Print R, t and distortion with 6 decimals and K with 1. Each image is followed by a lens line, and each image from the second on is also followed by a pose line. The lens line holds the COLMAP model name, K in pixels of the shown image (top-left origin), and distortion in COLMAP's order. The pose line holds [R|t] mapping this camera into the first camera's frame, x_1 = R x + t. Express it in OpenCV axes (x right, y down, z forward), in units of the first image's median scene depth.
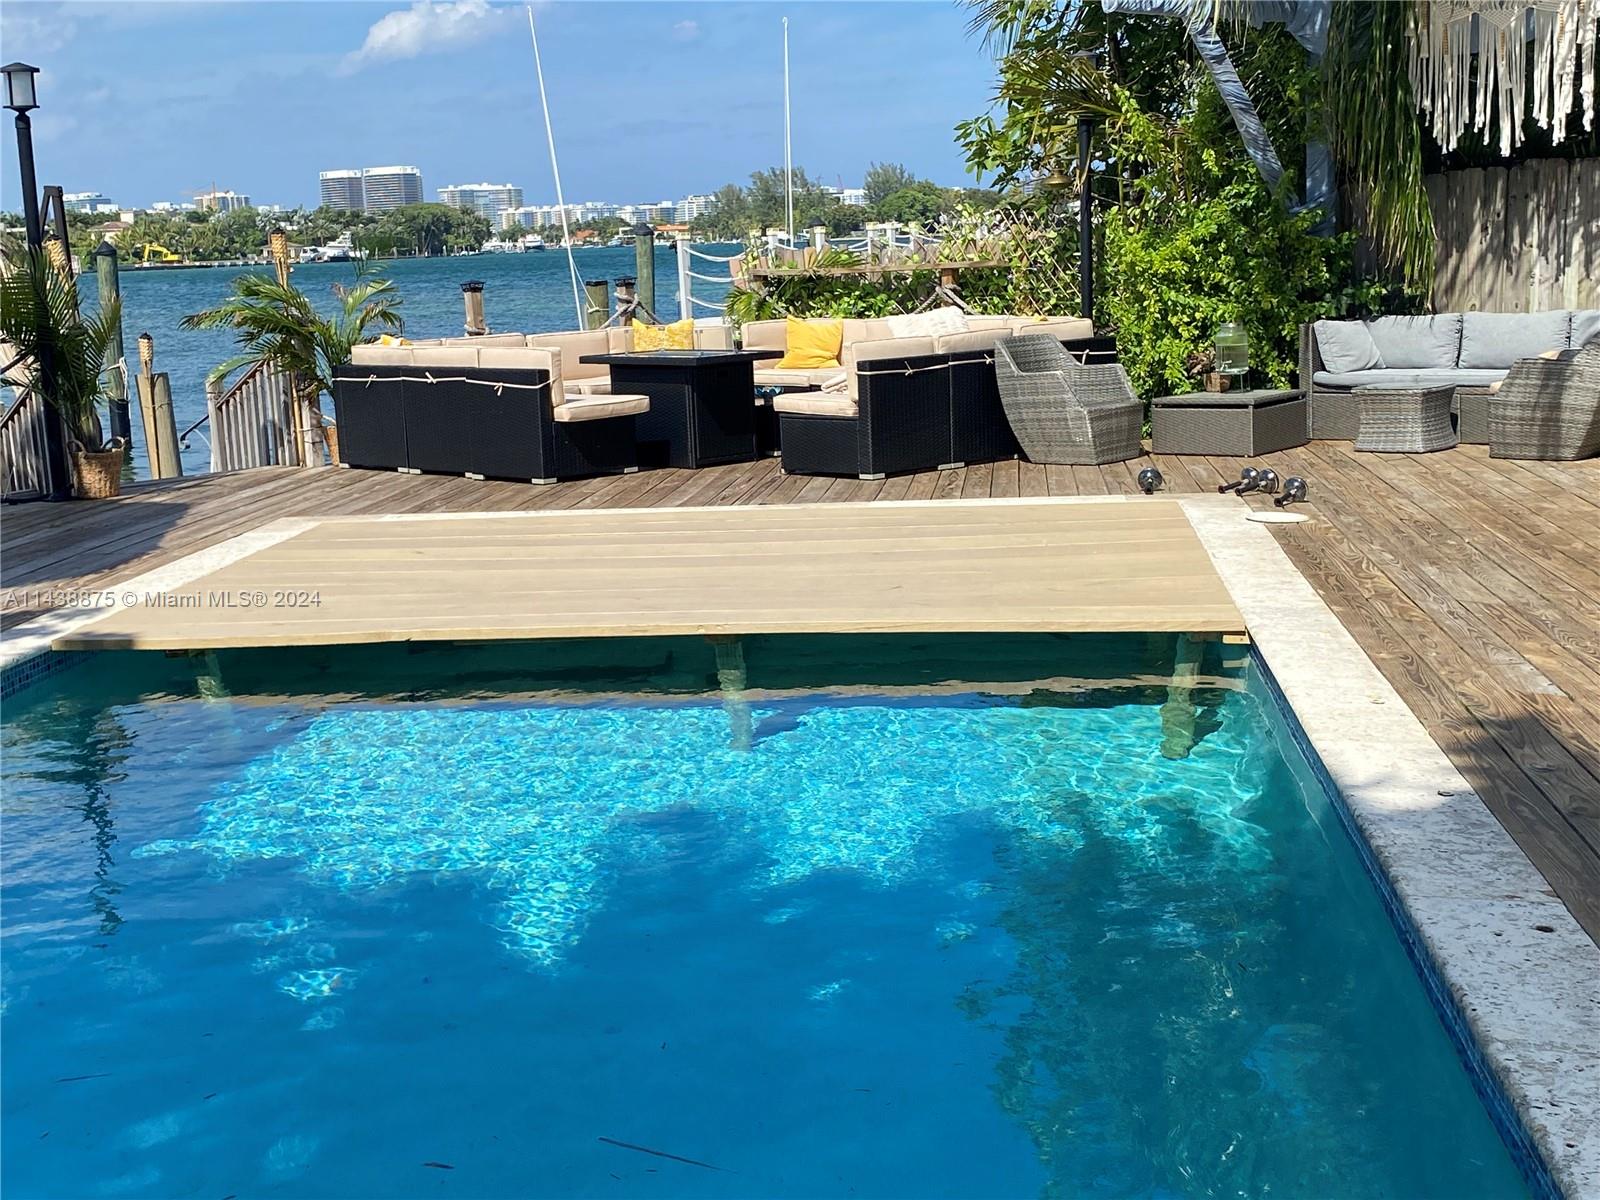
lens RADIAL K [[2068.6, 0, 807.8], [0, 2068.6, 596.4], [0, 0, 1]] dist [0.102449, 0.000000]
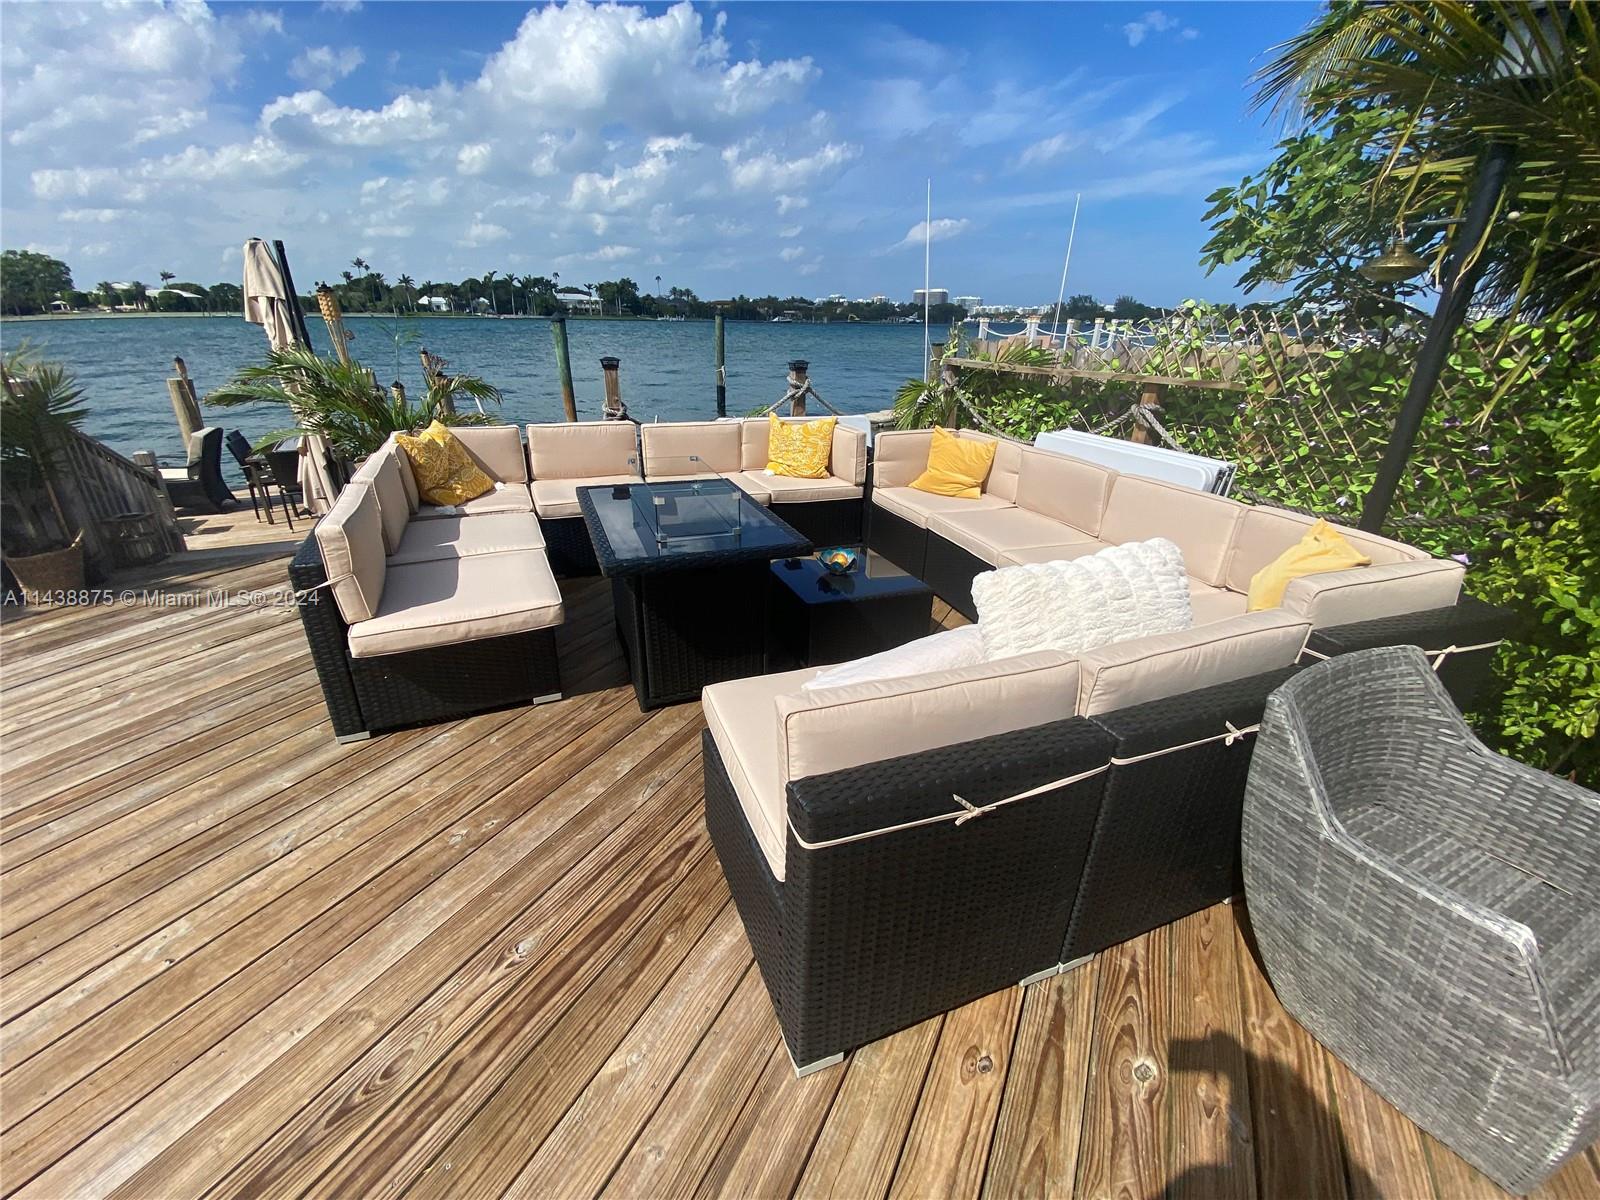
lens RADIAL K [[635.8, 0, 793.8], [0, 635.8, 603.9], [0, 0, 1]] dist [-0.002522, -0.000587]
pose [[0.918586, 0.210989, -0.334190, 0.044717], [-0.119427, 0.954233, 0.274182, -0.144392], [0.376745, -0.211948, 0.901743, 0.799813]]
